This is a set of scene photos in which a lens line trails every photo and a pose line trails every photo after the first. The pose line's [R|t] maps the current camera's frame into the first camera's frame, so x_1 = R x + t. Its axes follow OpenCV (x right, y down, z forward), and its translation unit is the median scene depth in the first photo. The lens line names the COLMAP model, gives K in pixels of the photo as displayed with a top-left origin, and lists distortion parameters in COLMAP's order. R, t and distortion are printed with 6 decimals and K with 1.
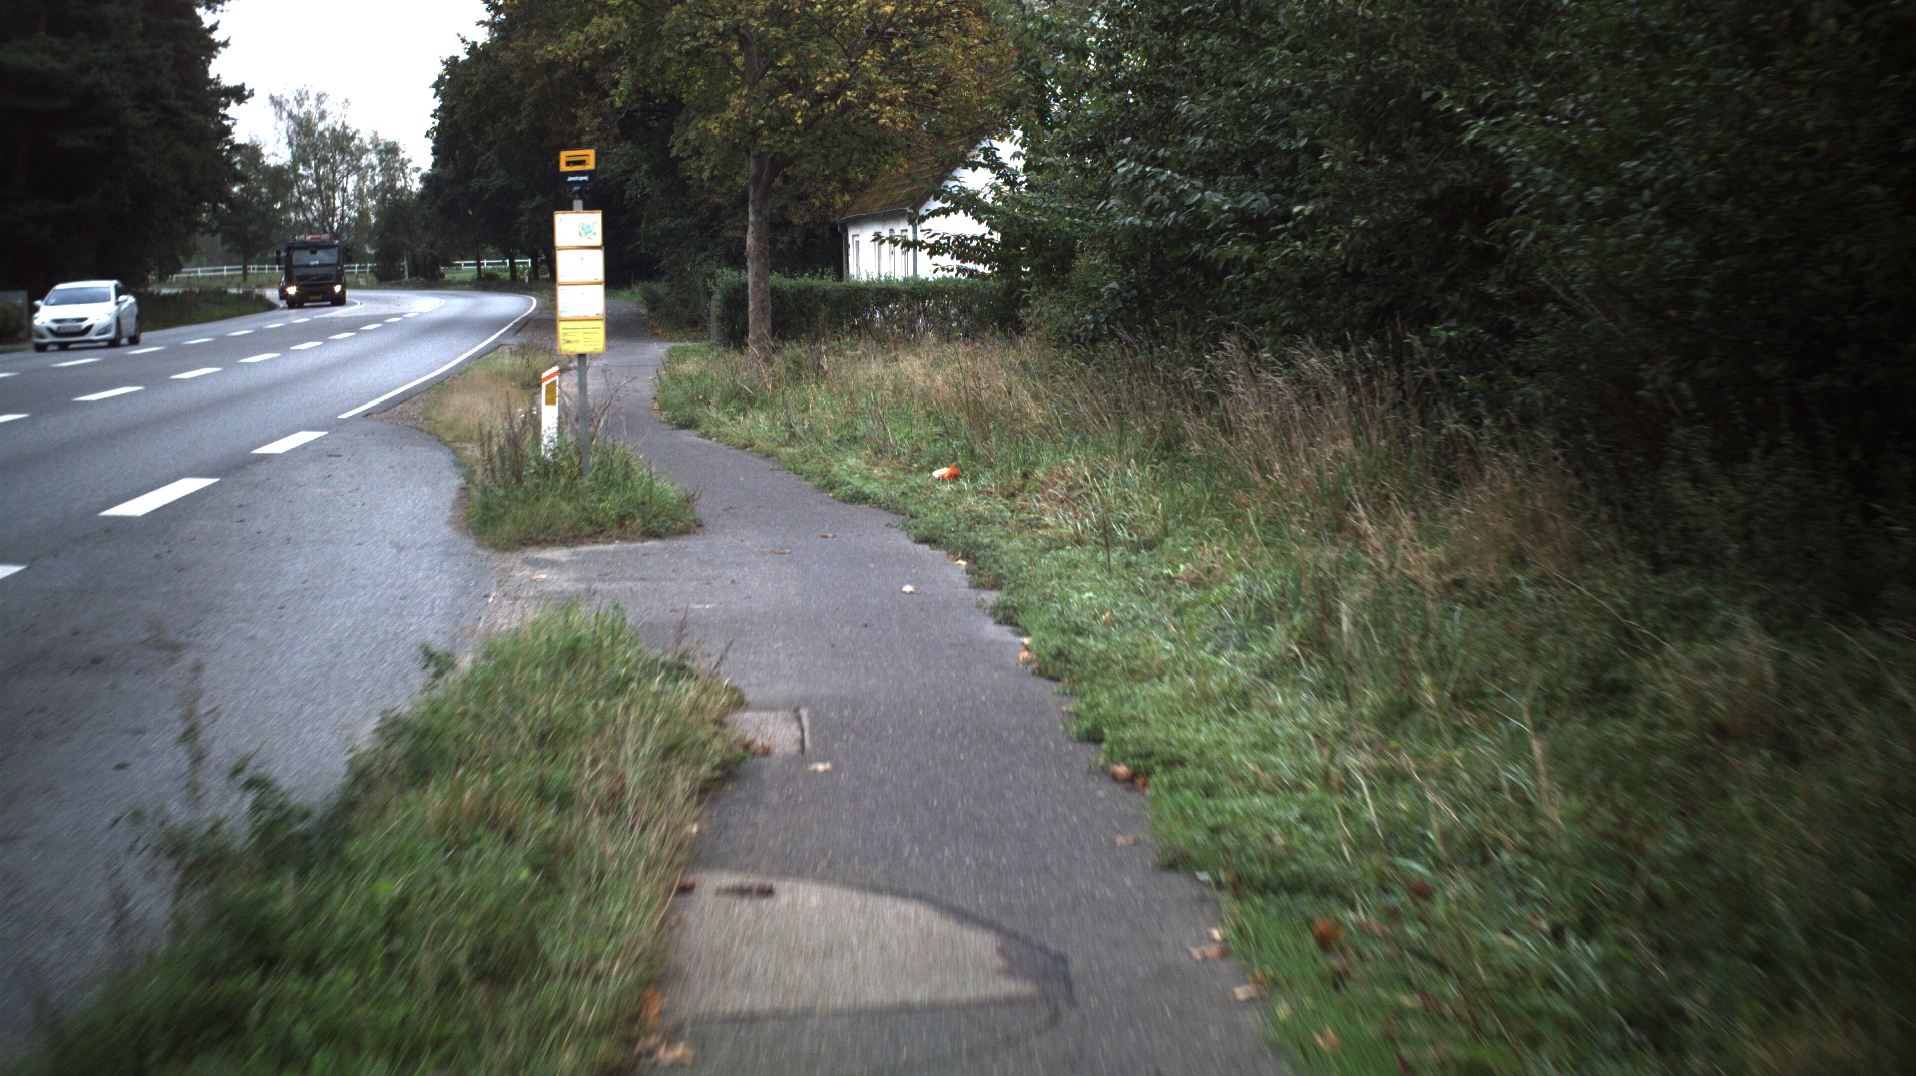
lens RADIAL K [[3469.5, 0, 958.0], [0, 3469.5, 538.0], [0, 0, 1]] dist [-0.254132, -0.004434]
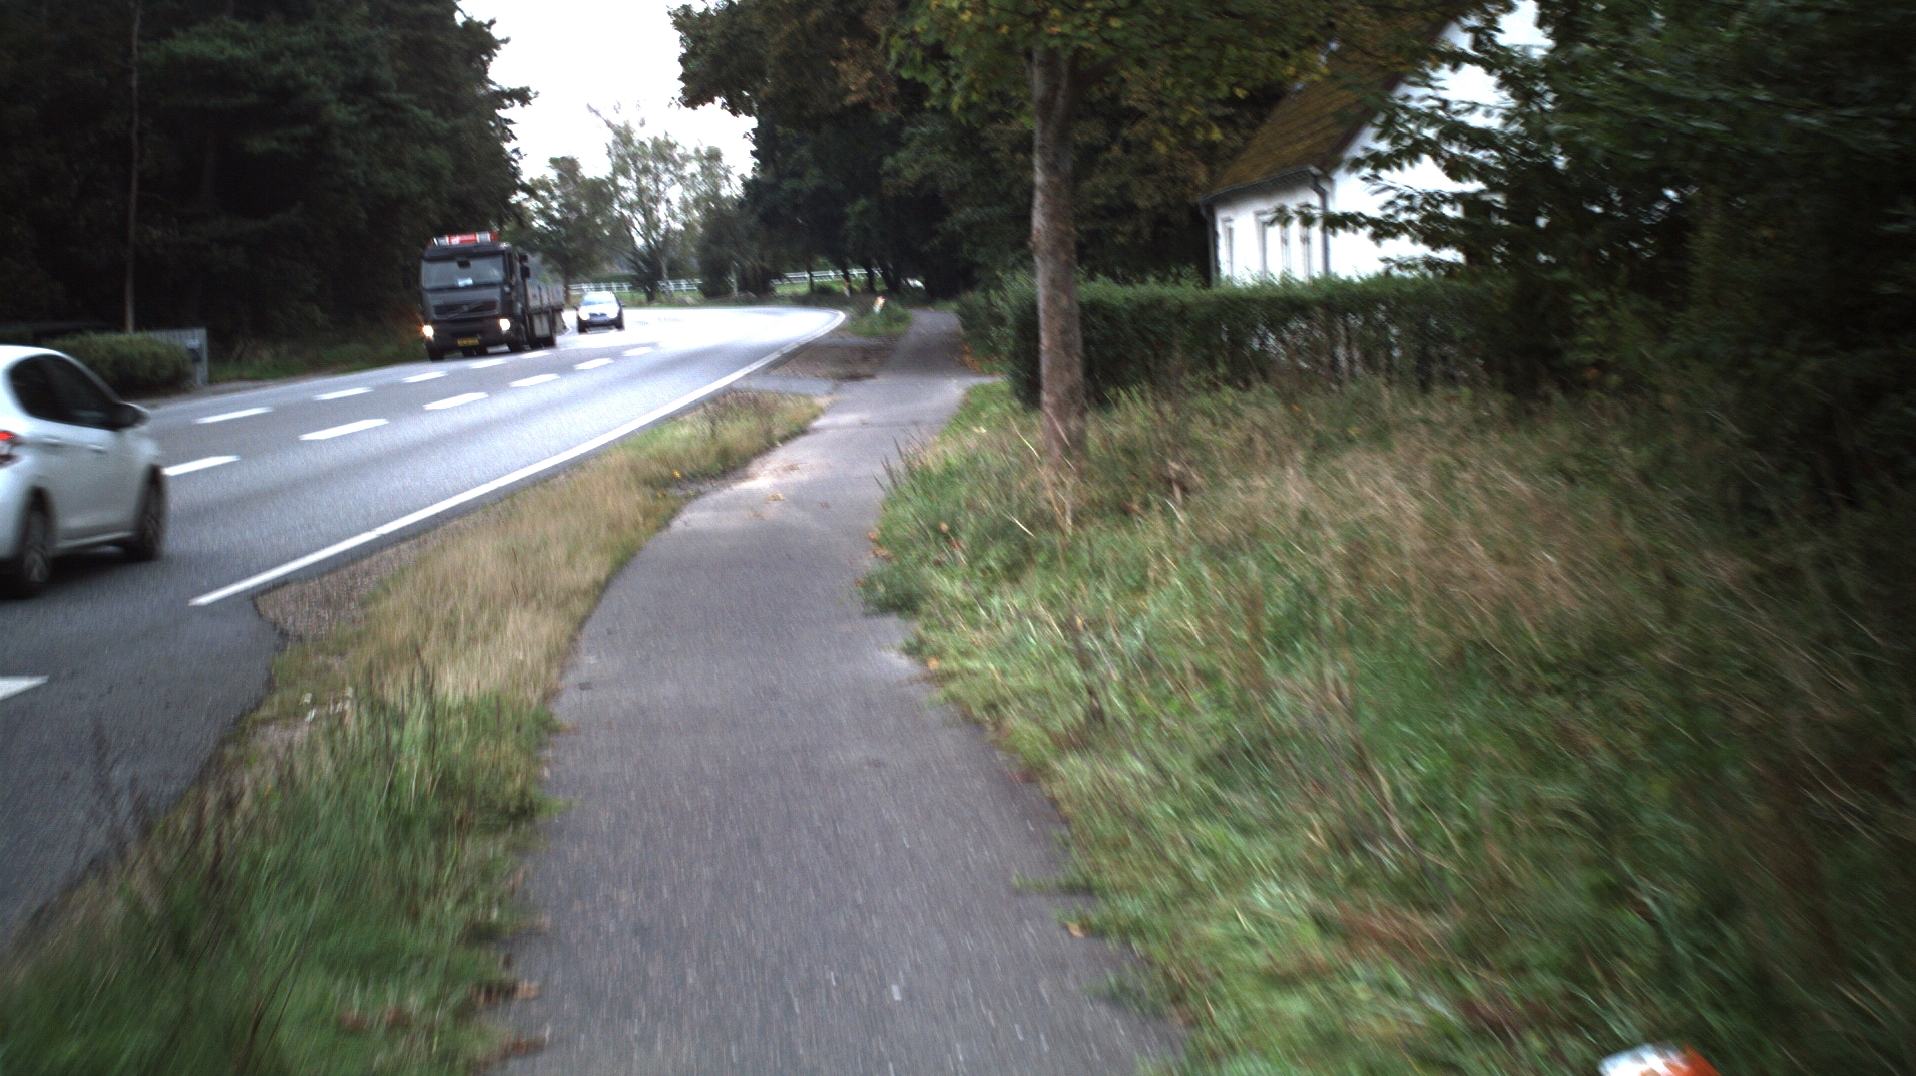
lens RADIAL K [[3469.5, 0, 958.0], [0, 3469.5, 538.0], [0, 0, 1]] dist [-0.254132, -0.004434]
pose [[0.993846, -0.028138, -0.107141, -0.016146], [0.028069, 0.999604, -0.002157, -0.035636], [0.107159, -0.000864, 0.994242, 0.462702]]
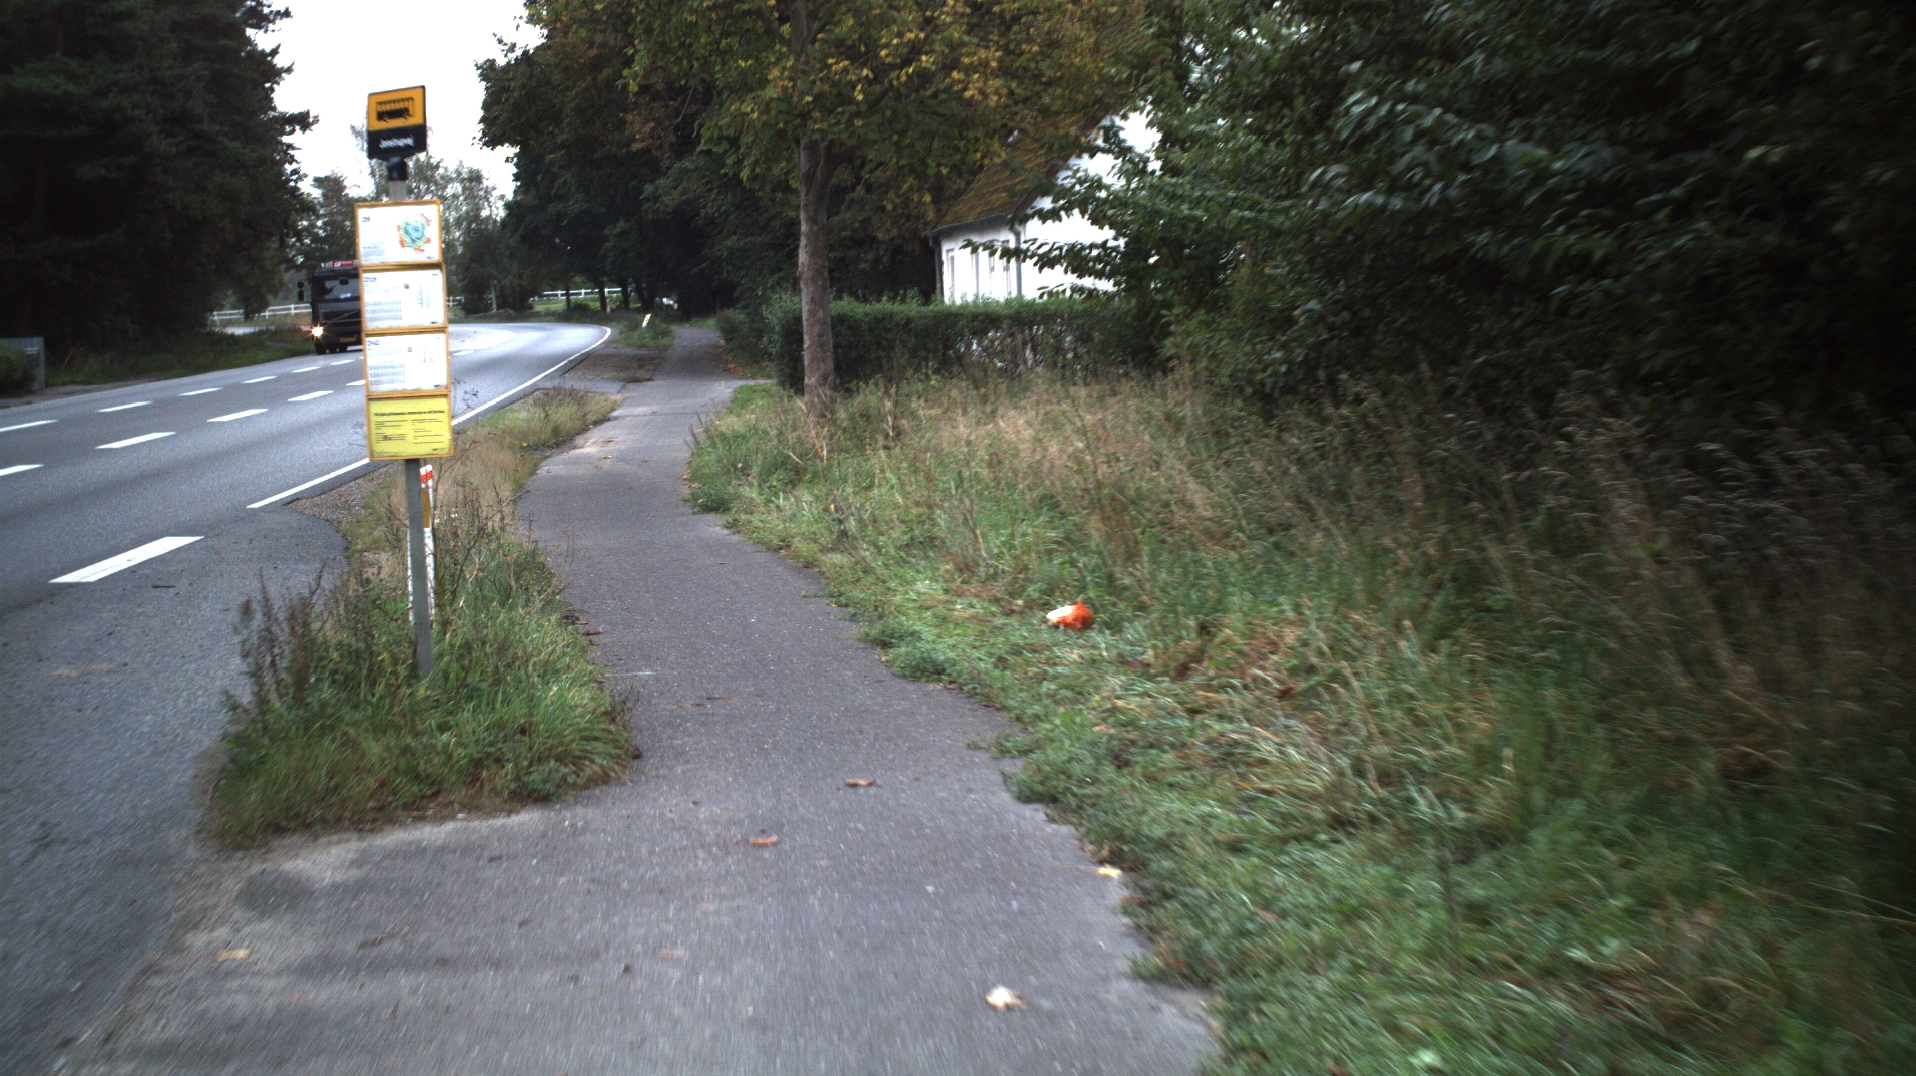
lens RADIAL K [[3469.5, 0, 958.0], [0, 3469.5, 538.0], [0, 0, 1]] dist [-0.254132, -0.004434]
pose [[0.999140, -0.024792, -0.033221, -0.001506], [0.024614, 0.999680, -0.005770, -0.018018], [0.033354, 0.004947, 0.999431, 0.230696]]
